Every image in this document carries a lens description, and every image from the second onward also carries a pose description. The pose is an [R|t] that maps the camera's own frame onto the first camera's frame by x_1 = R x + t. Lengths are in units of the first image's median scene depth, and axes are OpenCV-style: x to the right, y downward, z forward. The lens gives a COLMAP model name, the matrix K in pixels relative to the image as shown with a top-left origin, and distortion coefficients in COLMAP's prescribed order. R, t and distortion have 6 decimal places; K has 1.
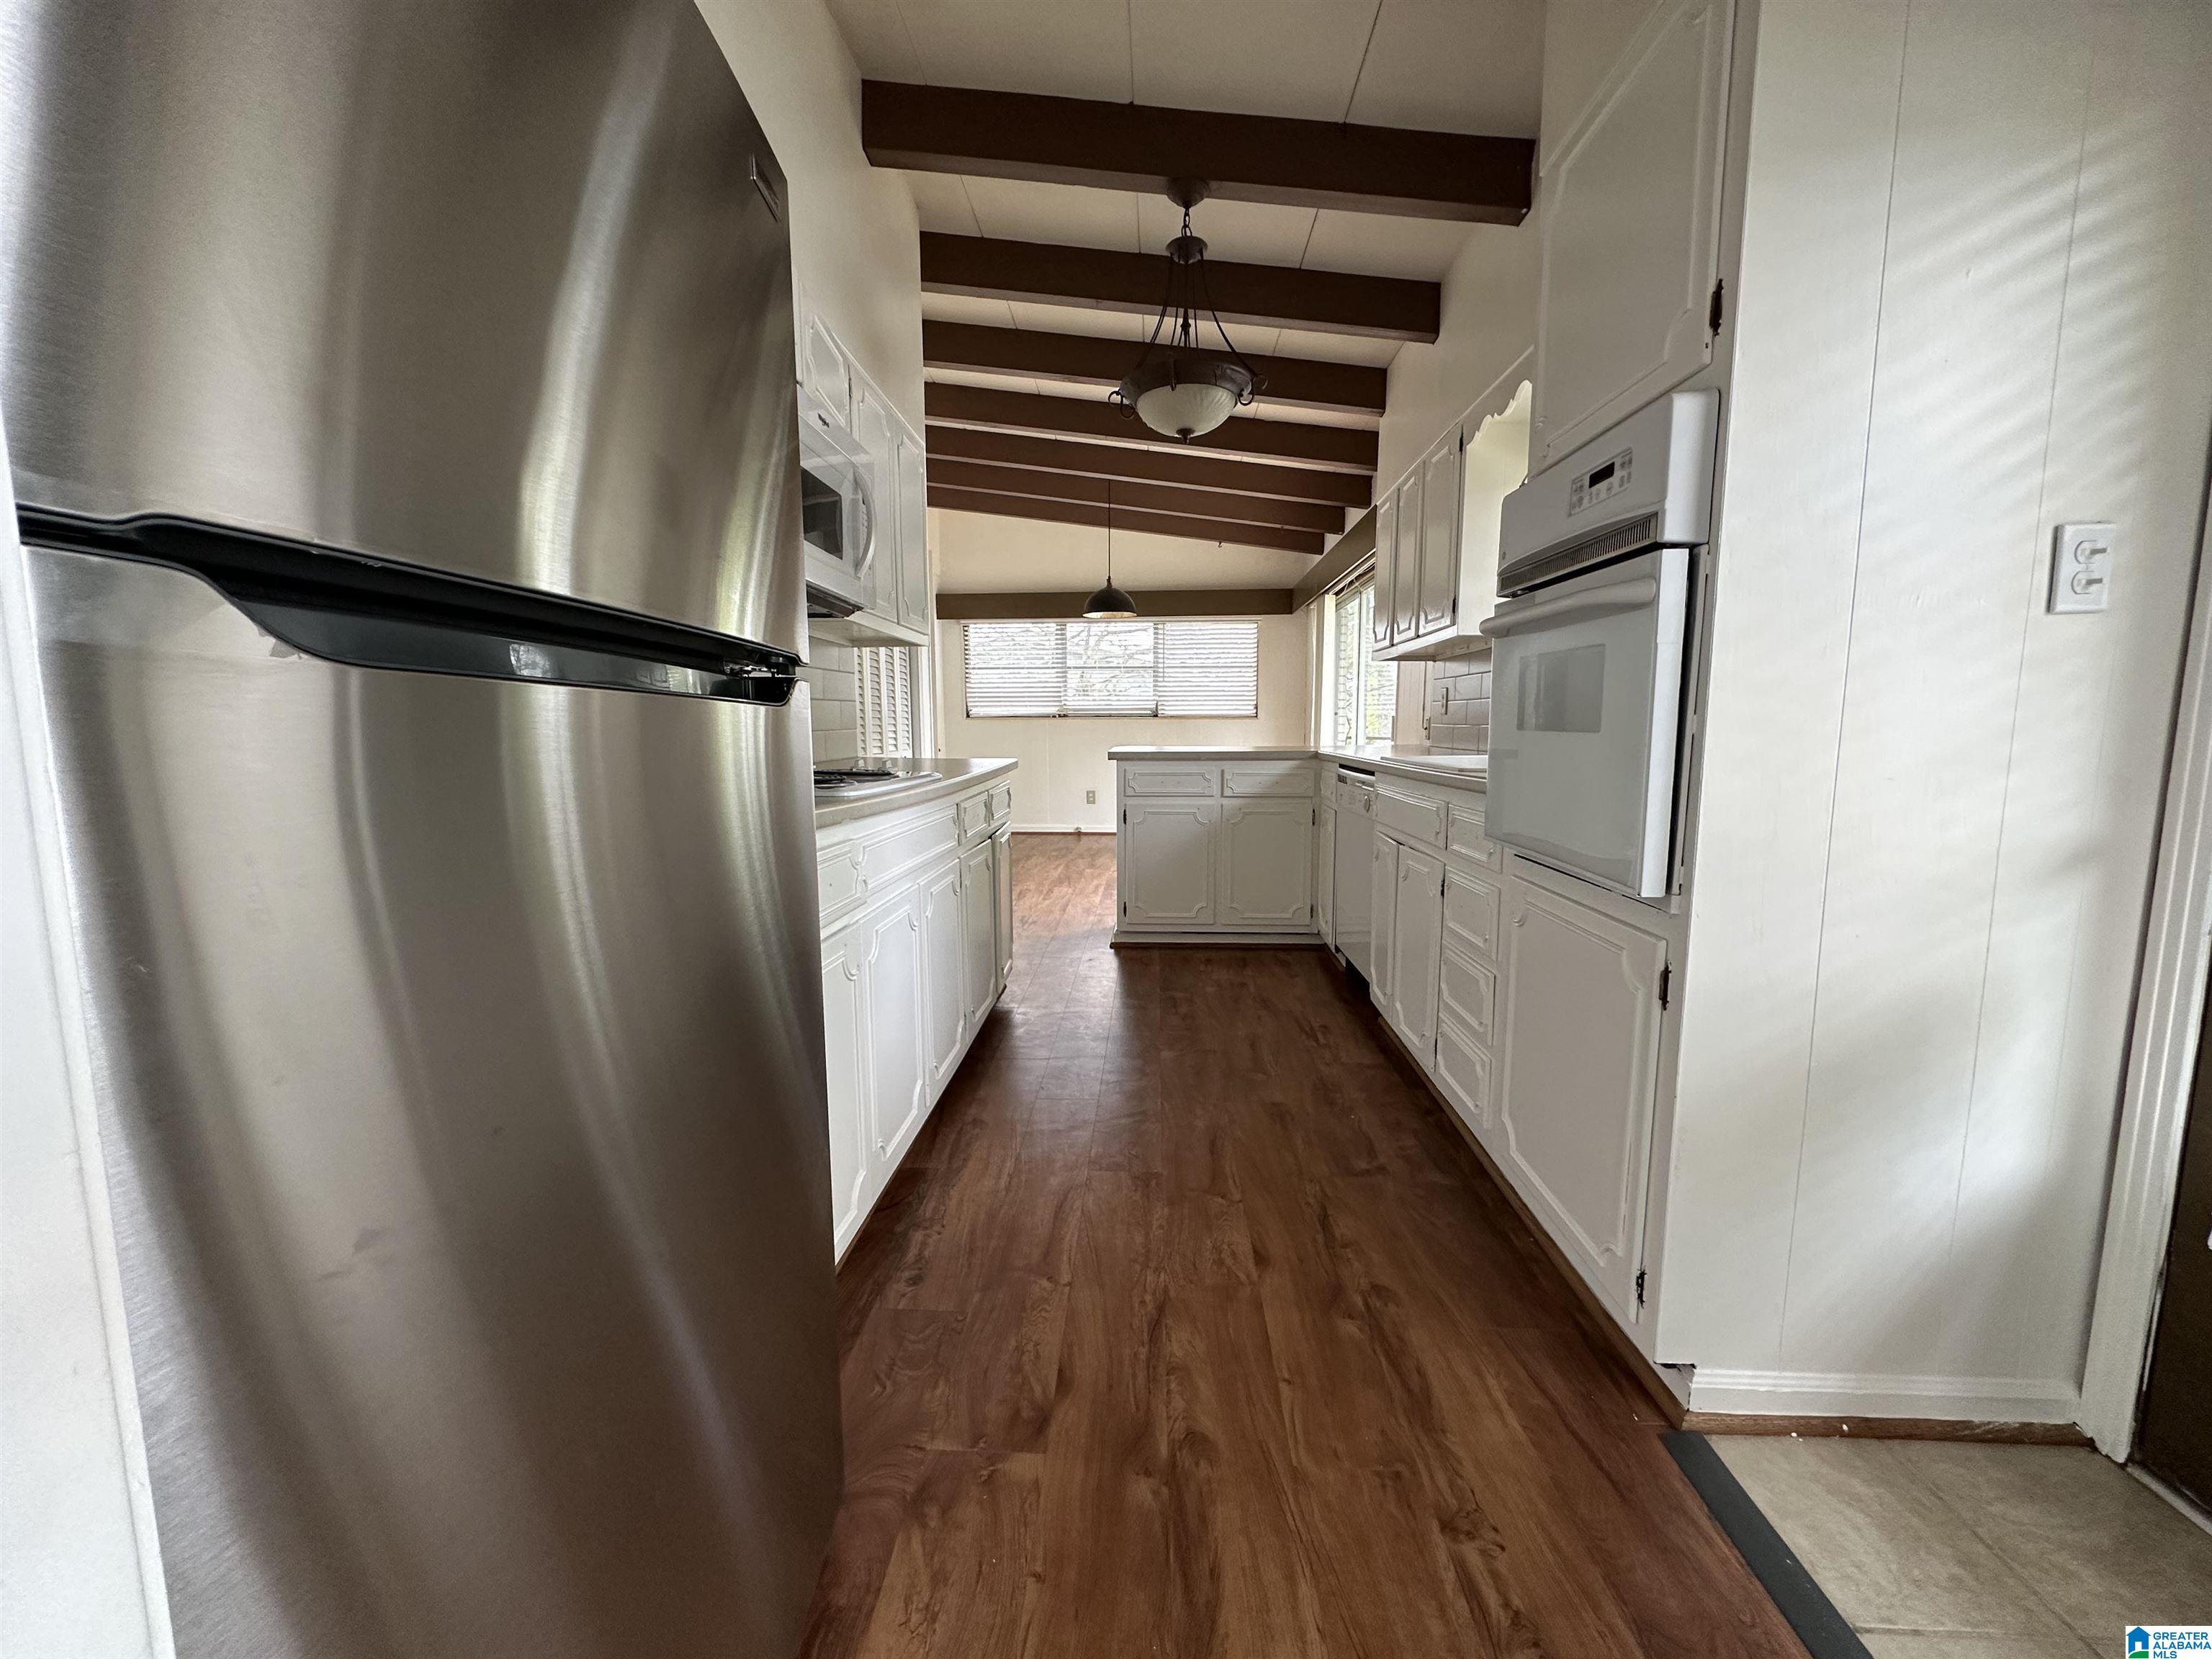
lens RADIAL K [[882.0, 0, 1111.8], [0, 882.0, 828.9], [0, 0, 1]] dist [-0.001684, 0.001182]
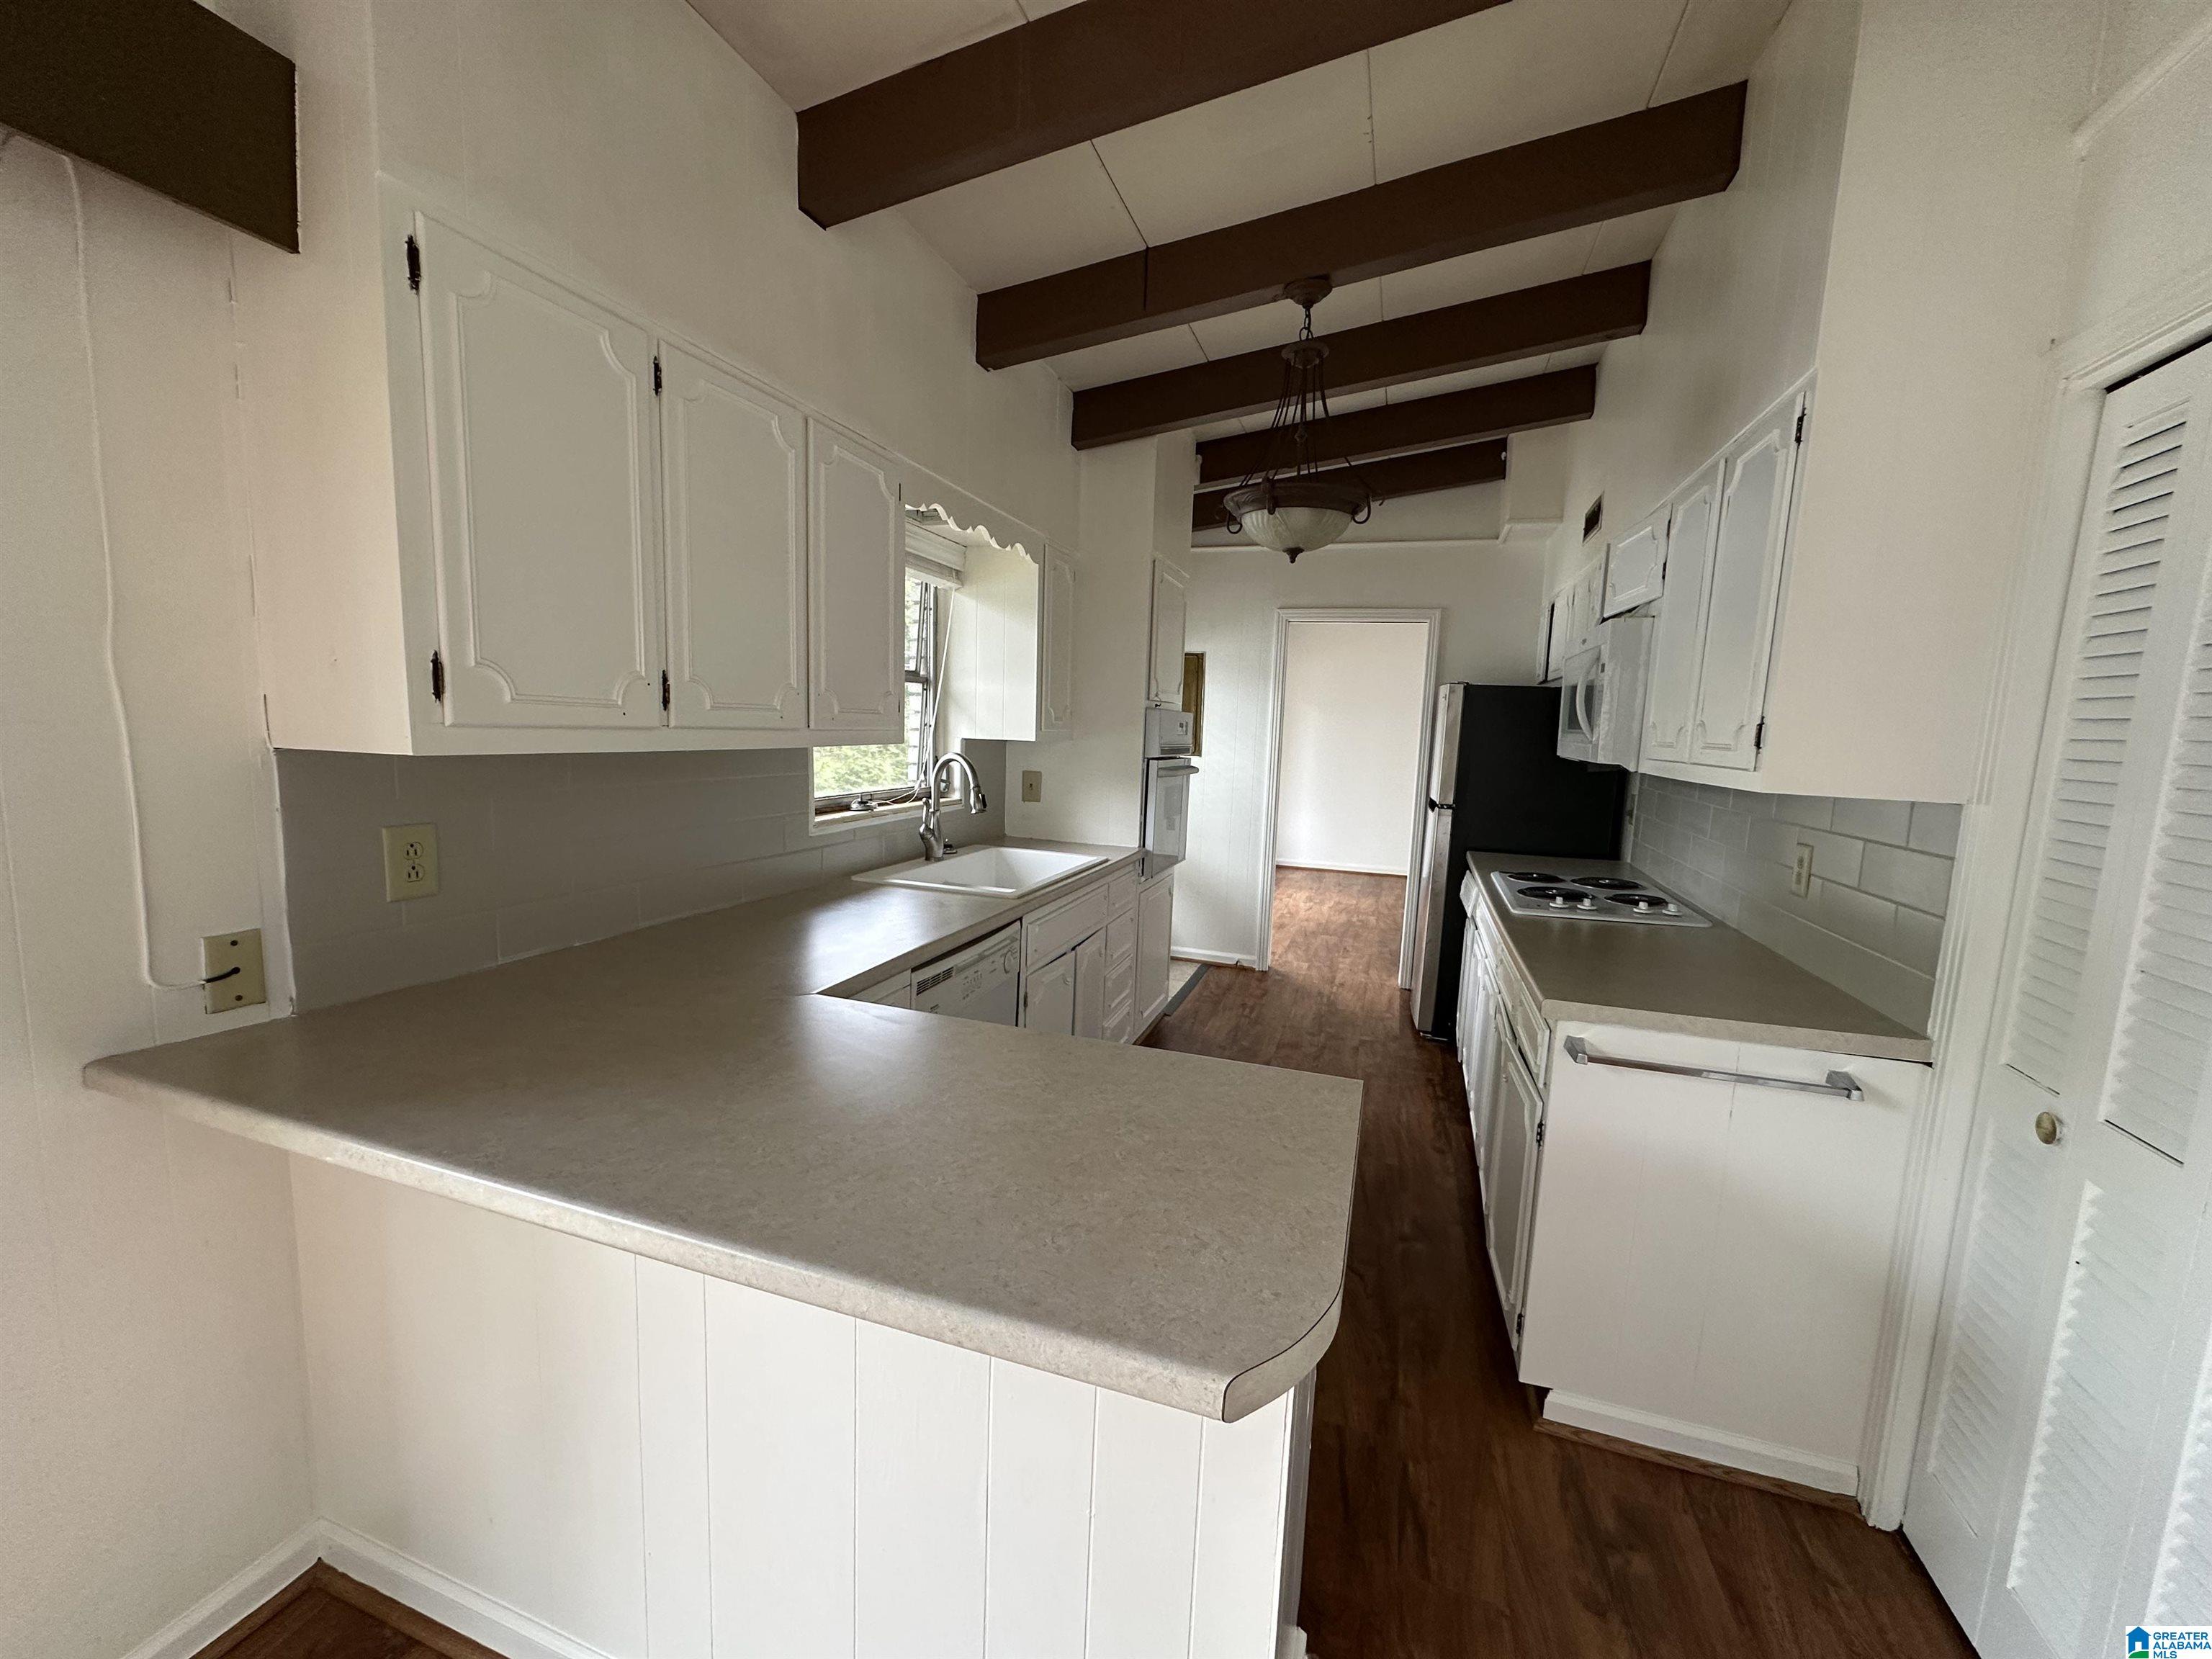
lens RADIAL K [[882.0, 0, 1109.7], [0, 882.0, 830.5], [0, 0, 1]] dist [-0.001684, 0.001182]
pose [[-0.963535, -0.058048, 0.261210, 0.007487], [0.003960, 0.972986, 0.230832, -0.666317], [-0.267553, 0.223449, -0.937276, 3.448250]]
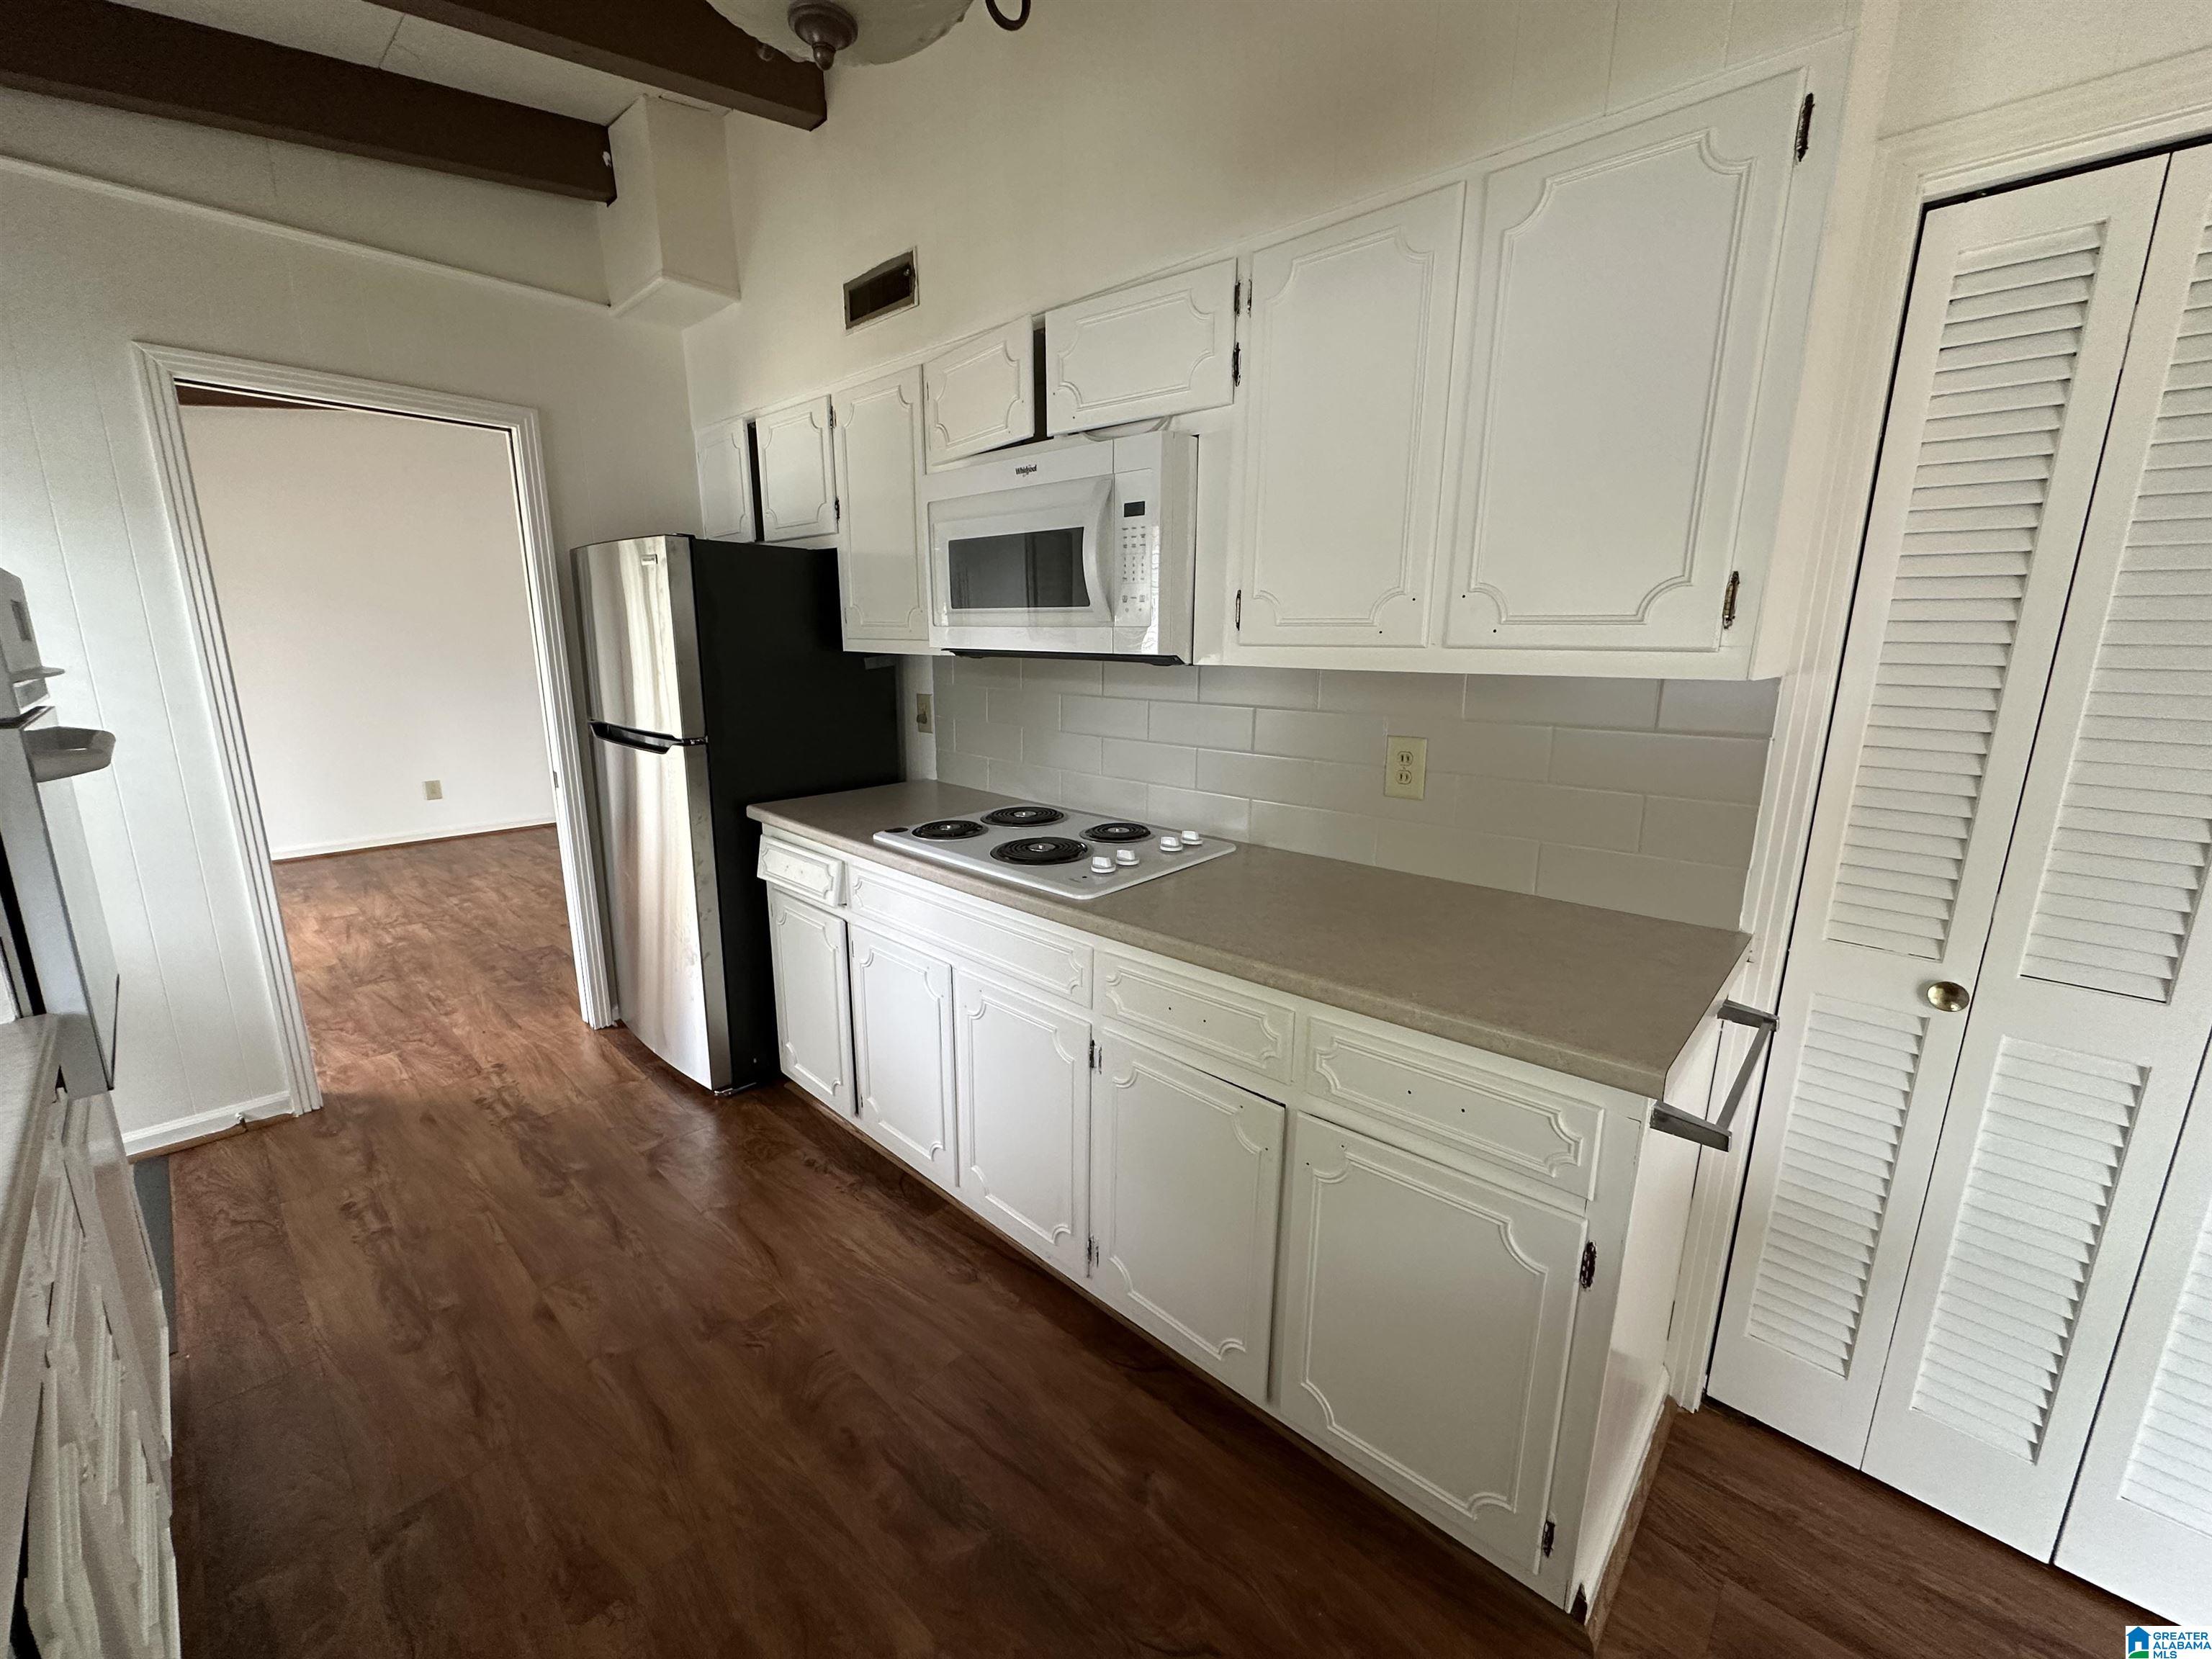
lens RADIAL K [[882.0, 0, 1107.0], [0, 882.0, 830.1], [0, 0, 1]] dist [-0.001684, 0.001182]
pose [[-0.643014, 0.165339, -0.747794, 0.492533], [-0.090999, 0.953007, 0.288959, -0.506300], [0.760429, 0.253853, -0.597751, 2.284801]]
